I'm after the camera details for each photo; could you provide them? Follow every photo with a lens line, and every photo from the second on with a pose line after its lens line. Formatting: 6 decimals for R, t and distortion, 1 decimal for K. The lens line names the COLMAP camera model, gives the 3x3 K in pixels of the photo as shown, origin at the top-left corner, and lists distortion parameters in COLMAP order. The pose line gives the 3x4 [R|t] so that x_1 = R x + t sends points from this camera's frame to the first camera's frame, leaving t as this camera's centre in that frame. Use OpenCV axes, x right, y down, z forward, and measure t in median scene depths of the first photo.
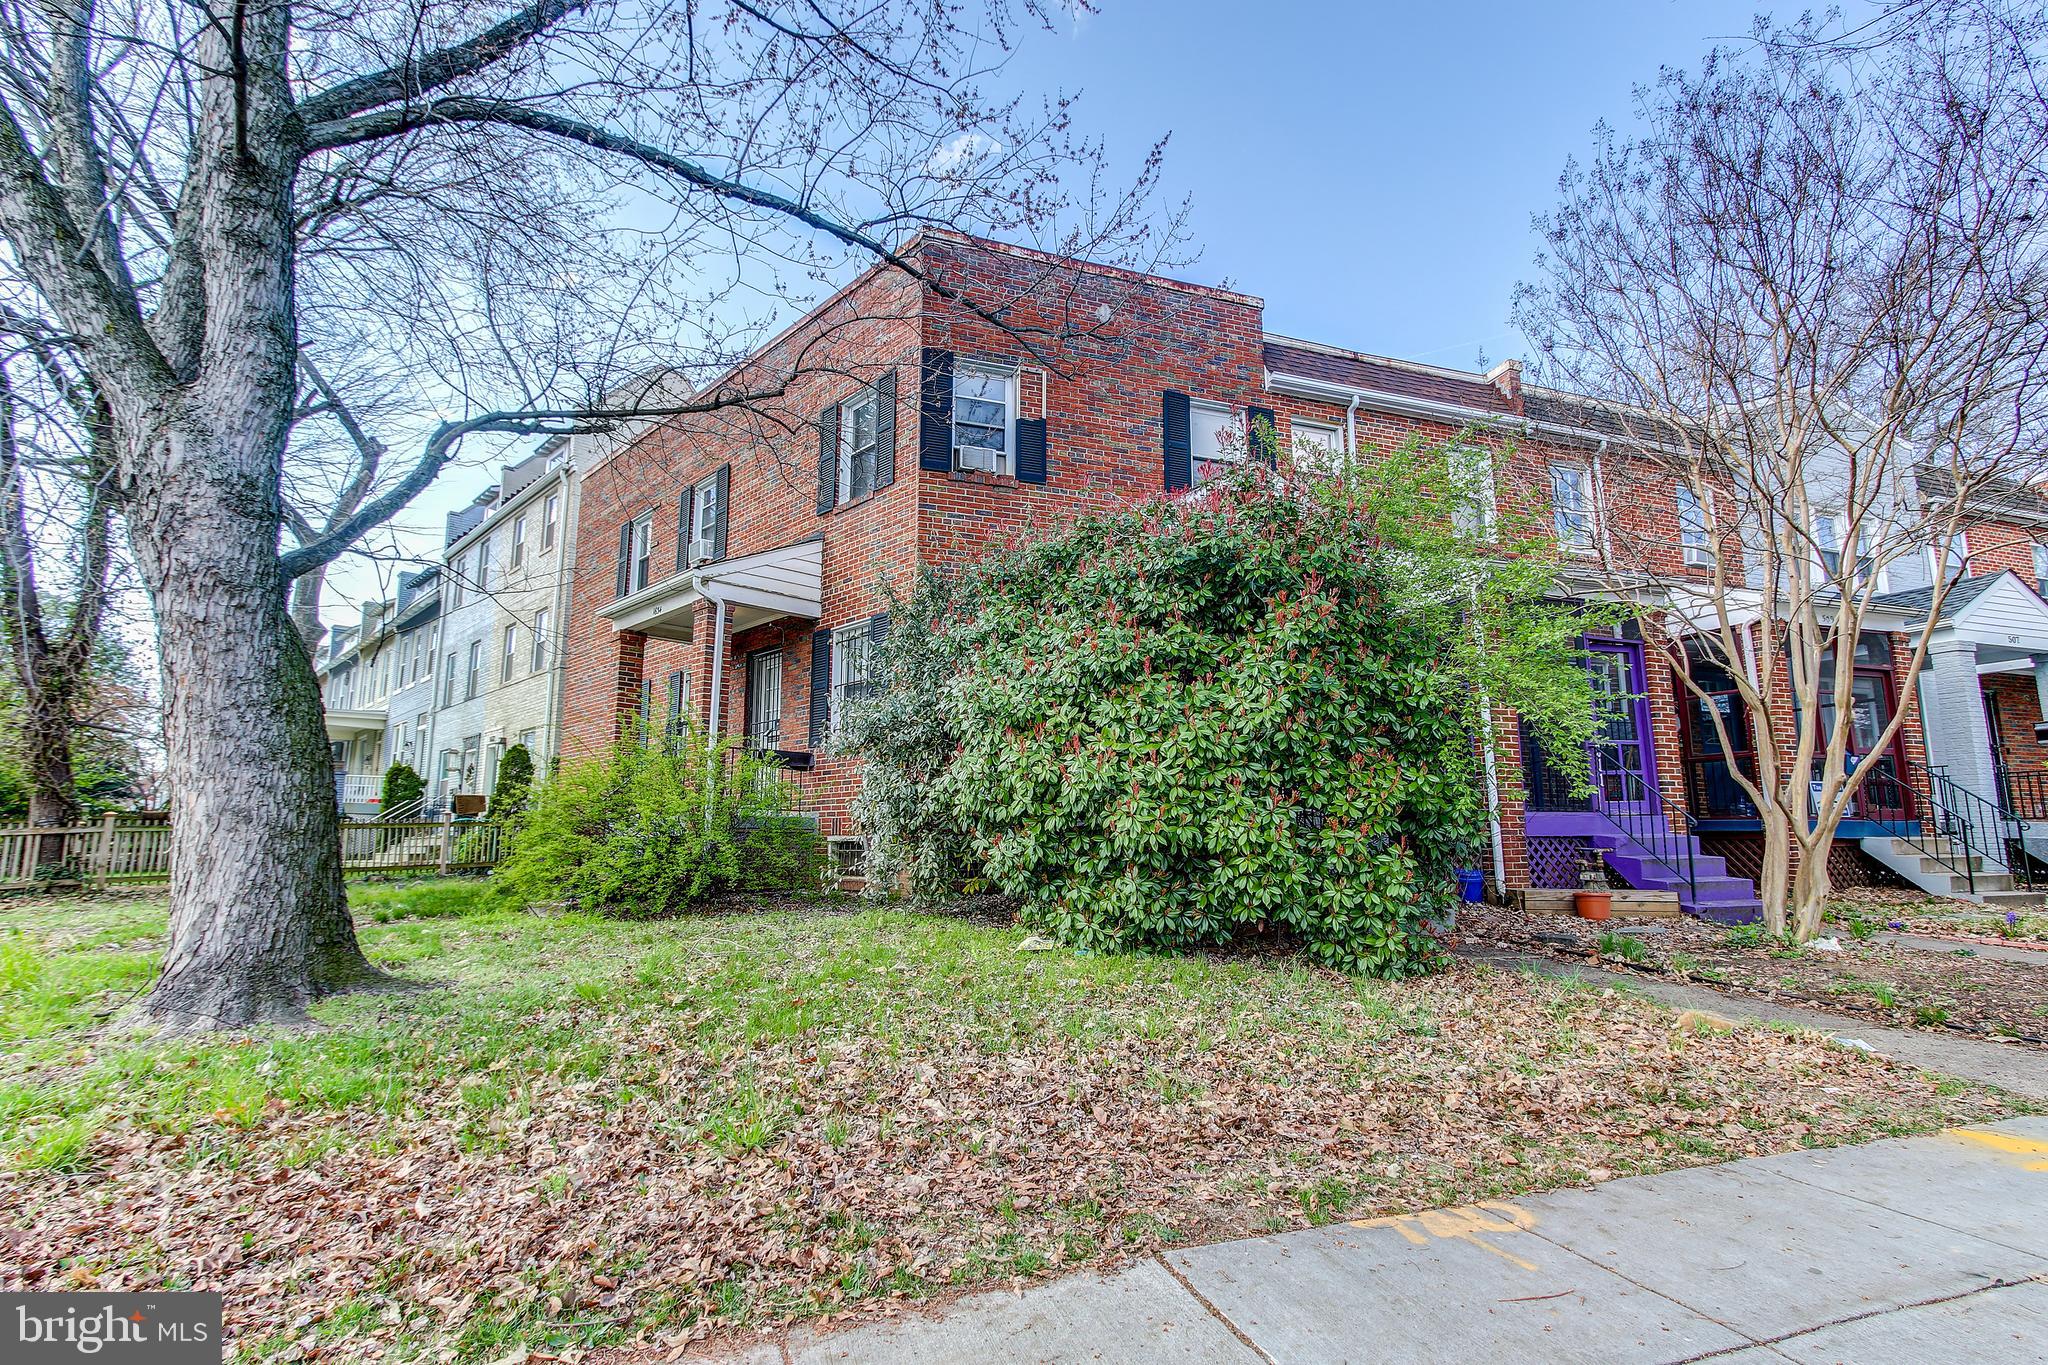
lens RADIAL K [[923.9, 0, 1029.7], [0, 923.9, 698.4], [0, 0, 1]] dist [0.002038, 0.001410]
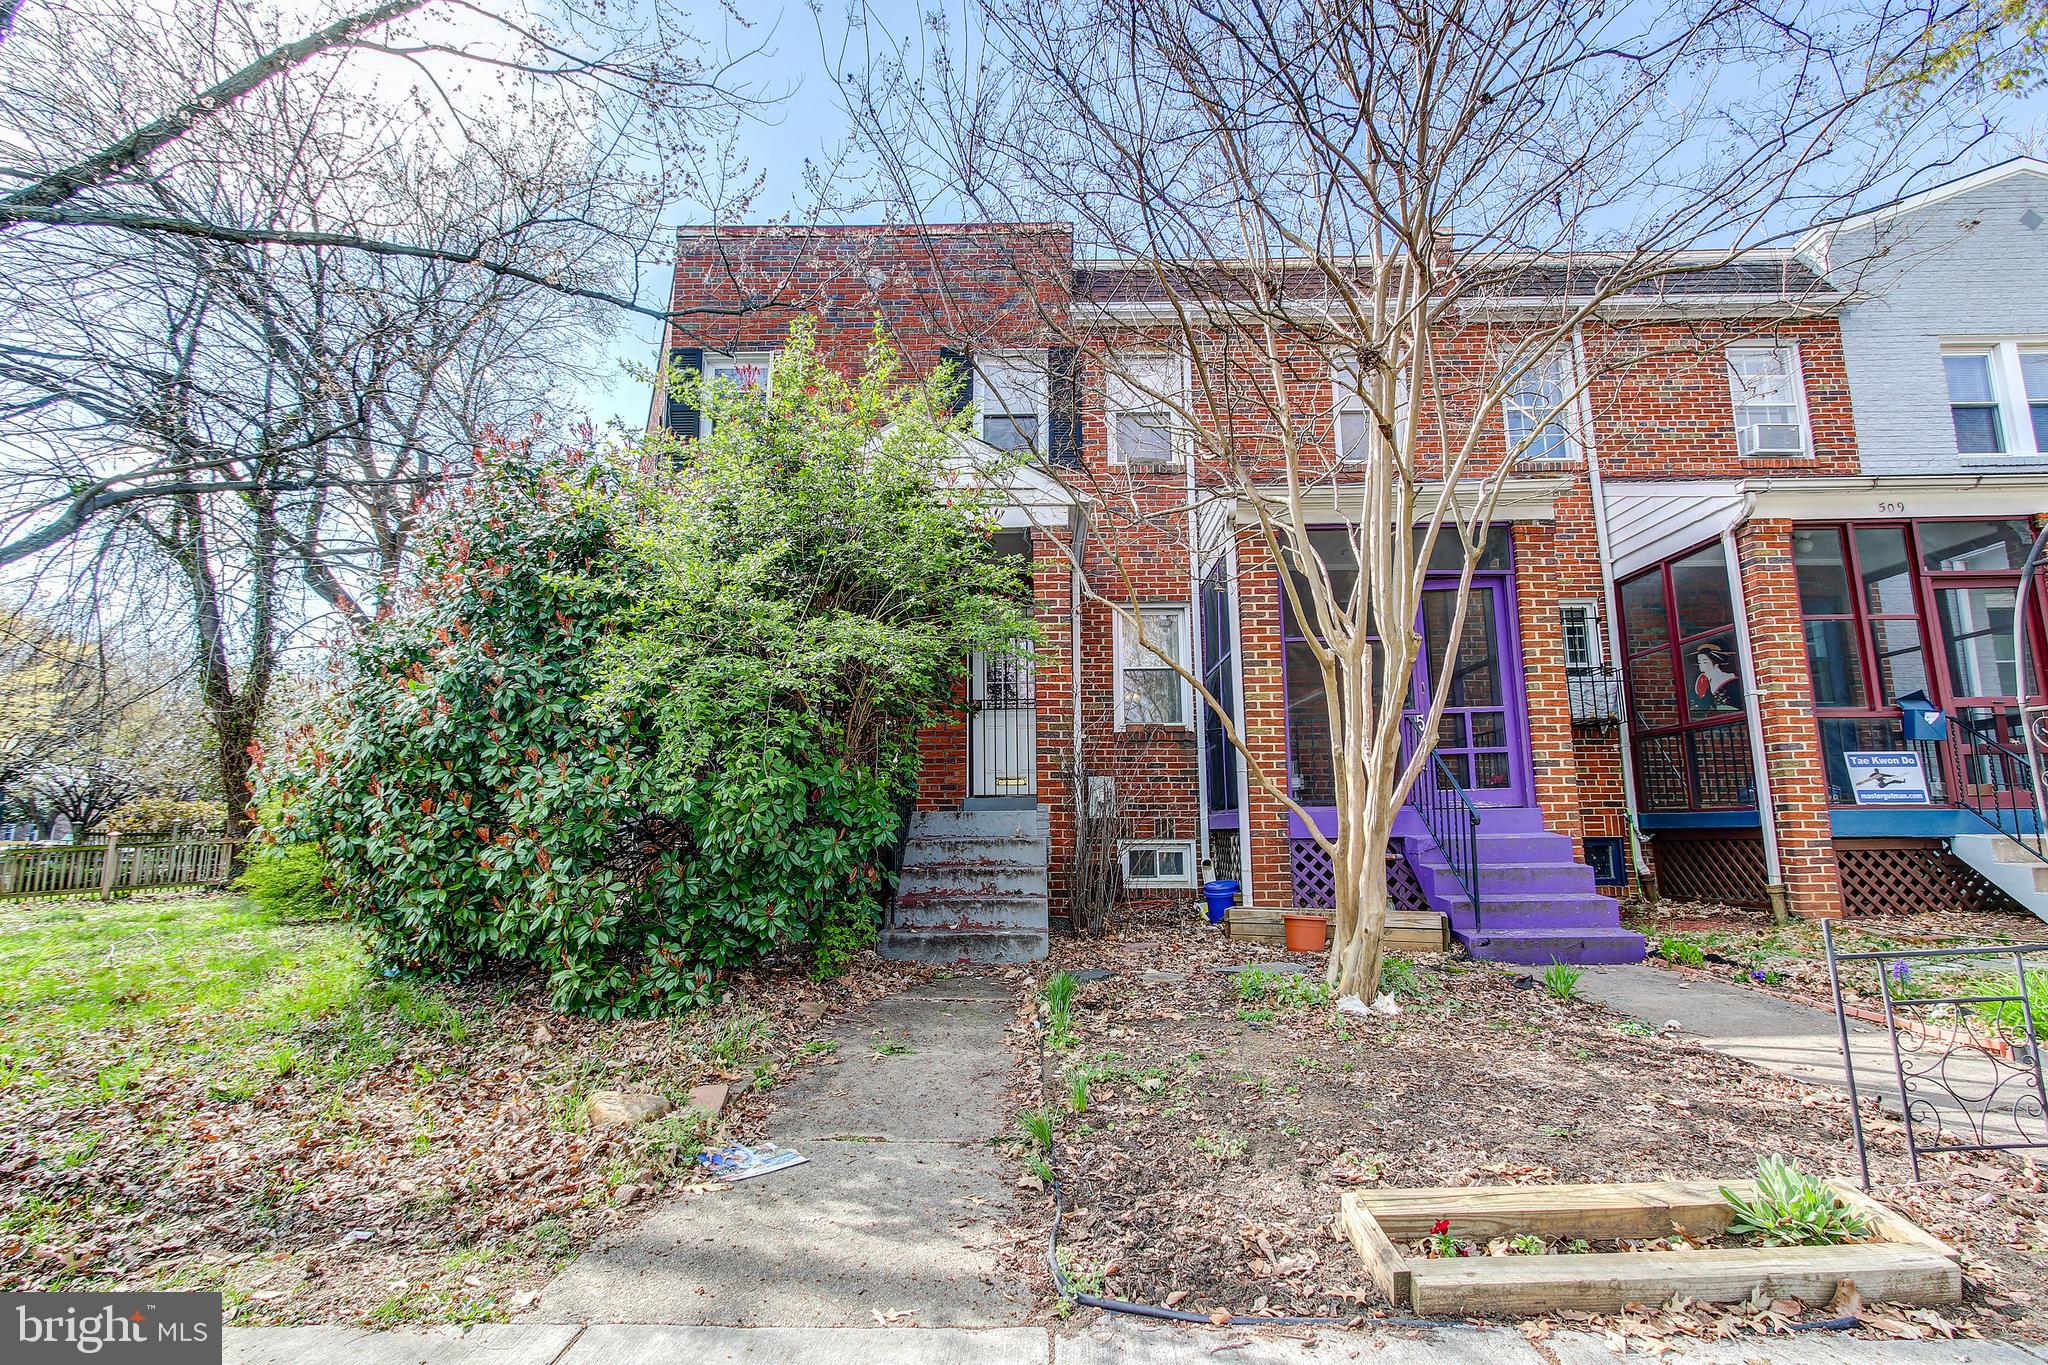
lens RADIAL K [[923.9, 0, 1029.7], [0, 923.9, 698.4], [0, 0, 1]] dist [0.002038, 0.001410]
pose [[0.943401, -0.056960, -0.326725, 0.473563], [0.056546, 0.998342, -0.010774, 0.022806], [0.326797, -0.008311, 0.945058, 0.162163]]
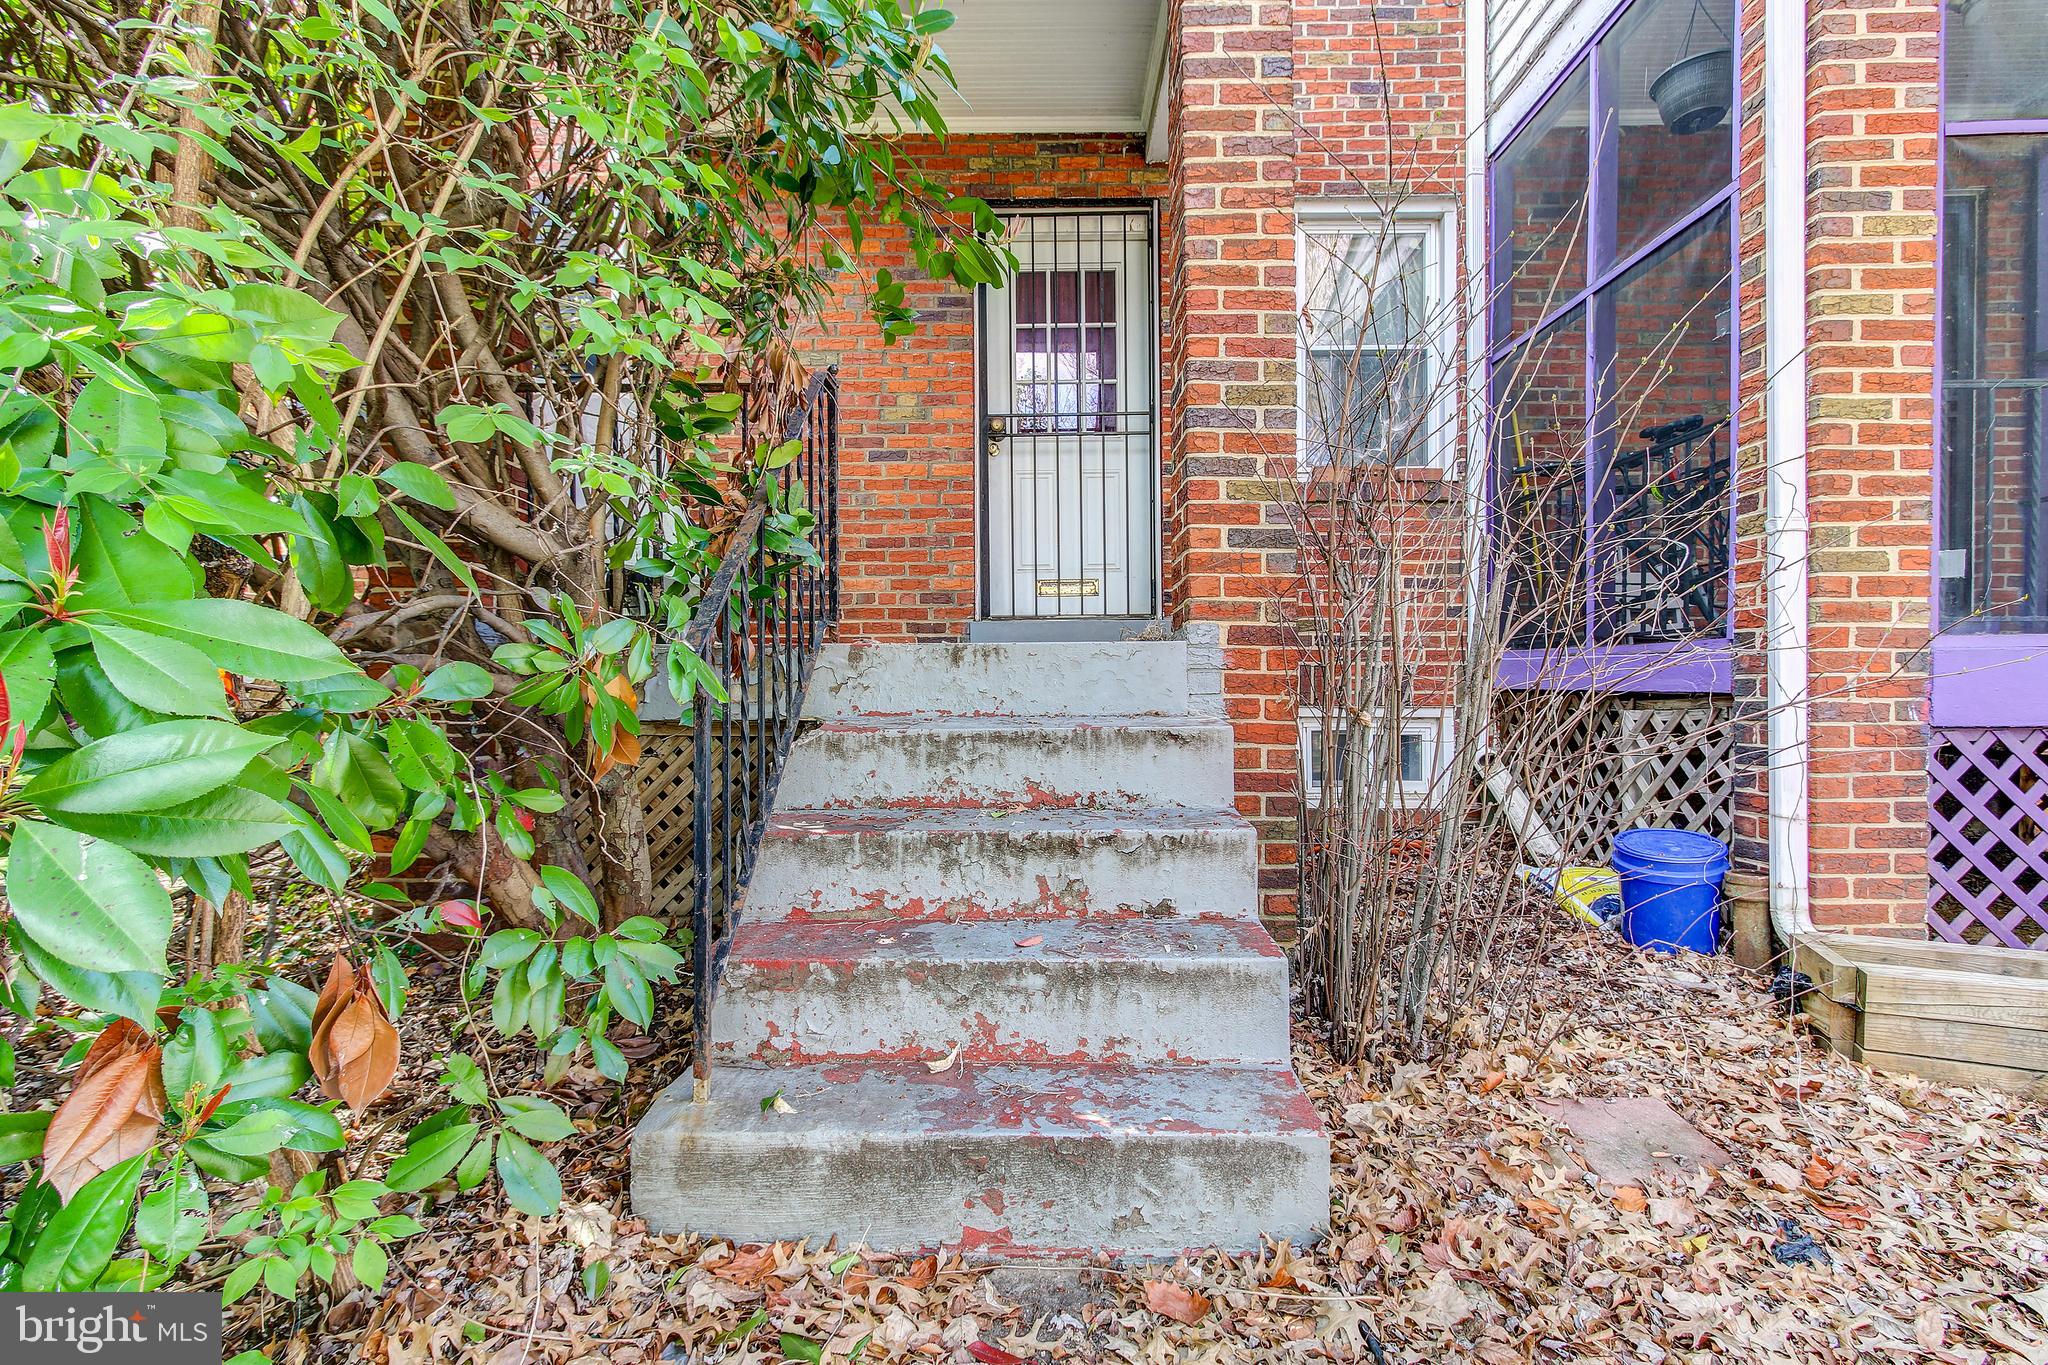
lens RADIAL K [[923.9, 0, 1029.7], [0, 923.9, 698.4], [0, 0, 1]] dist [0.002038, 0.001410]
pose [[0.943175, 0.002273, -0.332289, 0.307032], [0.052324, 0.986486, 0.155267, 0.069662], [0.328151, -0.163831, 0.930310, 0.538614]]
